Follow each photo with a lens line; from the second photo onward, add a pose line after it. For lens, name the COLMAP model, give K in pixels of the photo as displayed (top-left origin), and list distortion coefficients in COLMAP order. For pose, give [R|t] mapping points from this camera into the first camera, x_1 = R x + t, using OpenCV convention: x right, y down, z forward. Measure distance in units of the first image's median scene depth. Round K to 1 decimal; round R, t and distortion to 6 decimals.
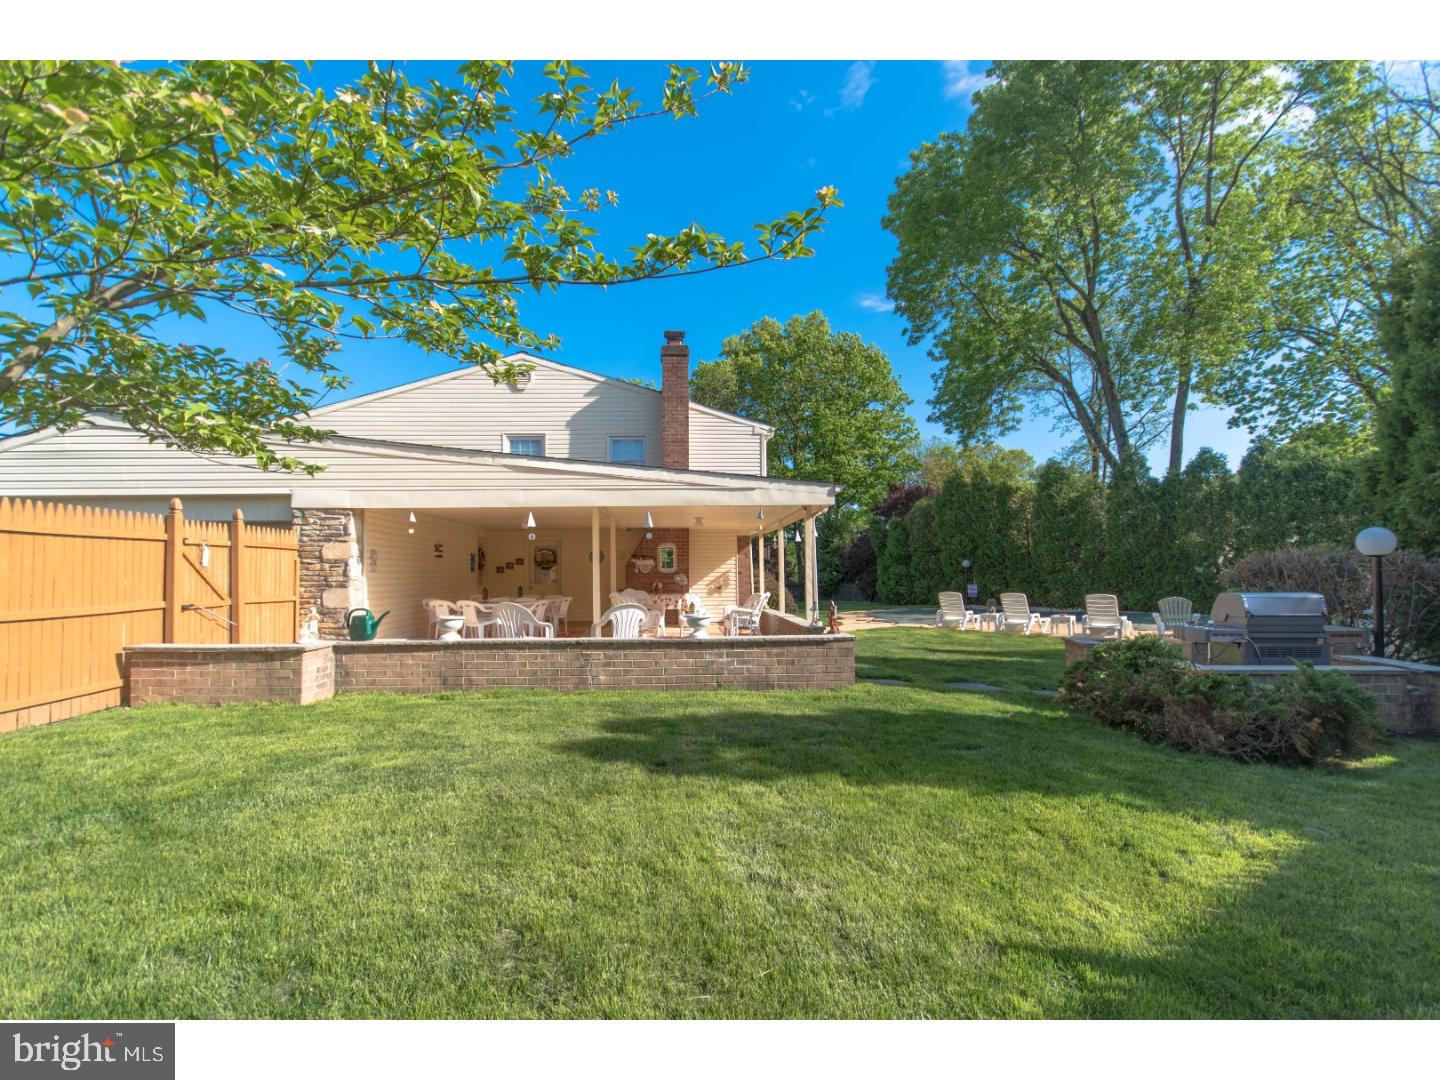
lens RADIAL K [[658.1, 0, 705.2], [0, 658.1, 549.5], [0, 0, 1]] dist [0.006050, 0.000391]
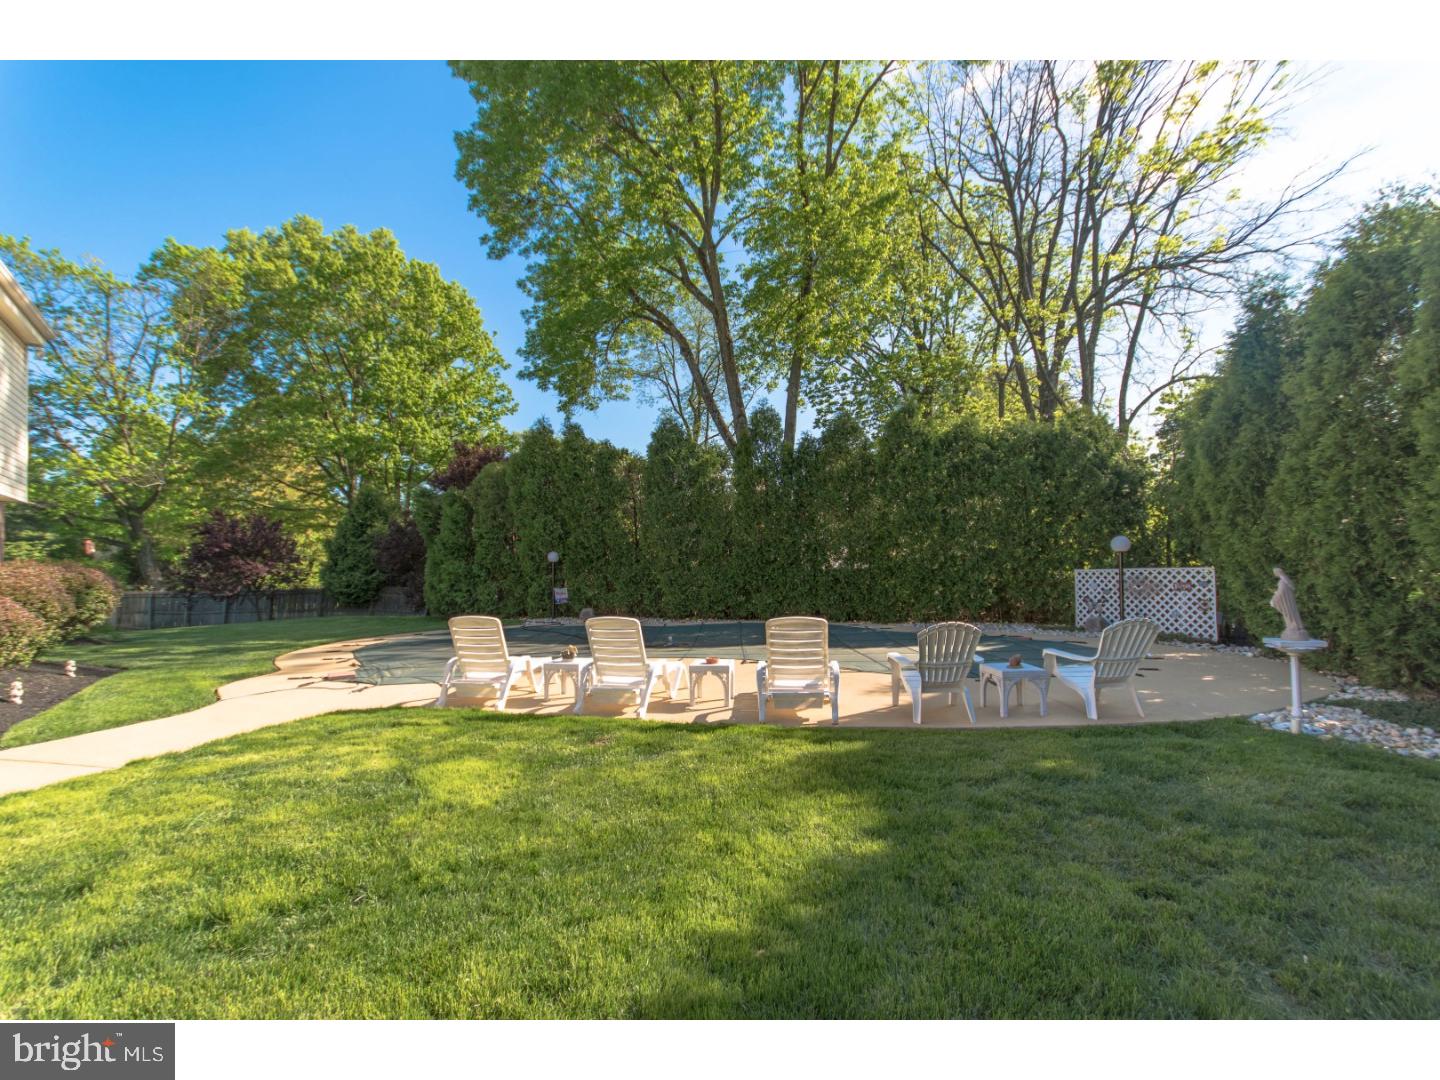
lens RADIAL K [[626.1, 0, 713.4], [0, 626.1, 544.8], [0, 0, 1]] dist [0.000742, -0.000196]
pose [[0.831550, 0.017249, 0.555182, 0.135906], [-0.012158, 0.999843, -0.012853, 0.011626], [-0.555317, 0.003938, 0.831629, 0.288643]]
